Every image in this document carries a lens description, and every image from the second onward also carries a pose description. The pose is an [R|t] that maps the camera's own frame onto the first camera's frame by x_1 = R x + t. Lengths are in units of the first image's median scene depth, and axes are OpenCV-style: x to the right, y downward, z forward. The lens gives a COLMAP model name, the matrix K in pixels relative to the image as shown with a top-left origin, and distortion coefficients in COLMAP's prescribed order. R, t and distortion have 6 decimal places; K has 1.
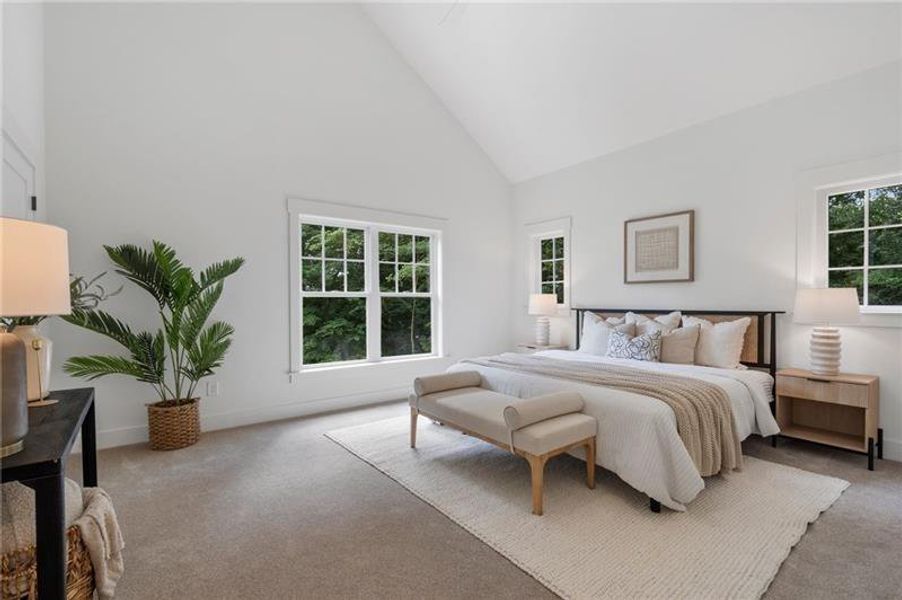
lens RADIAL K [[412.8, 0, 451.0], [0, 412.8, 300.0], [0, 0, 1]] dist [0.001467, 0.000236]
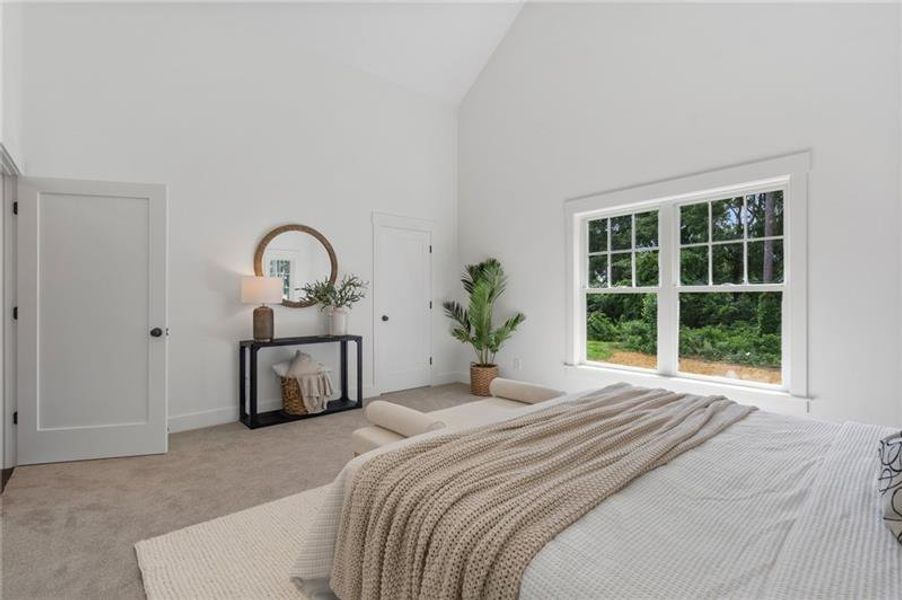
lens RADIAL K [[412.8, 0, 451.0], [0, 412.8, 300.0], [0, 0, 1]] dist [0.001467, 0.000236]
pose [[0.088150, 0.004352, -0.996098, 0.570514], [0.005497, 0.999973, 0.004855, 0.001488], [0.996092, -0.005903, 0.088124, 0.530153]]
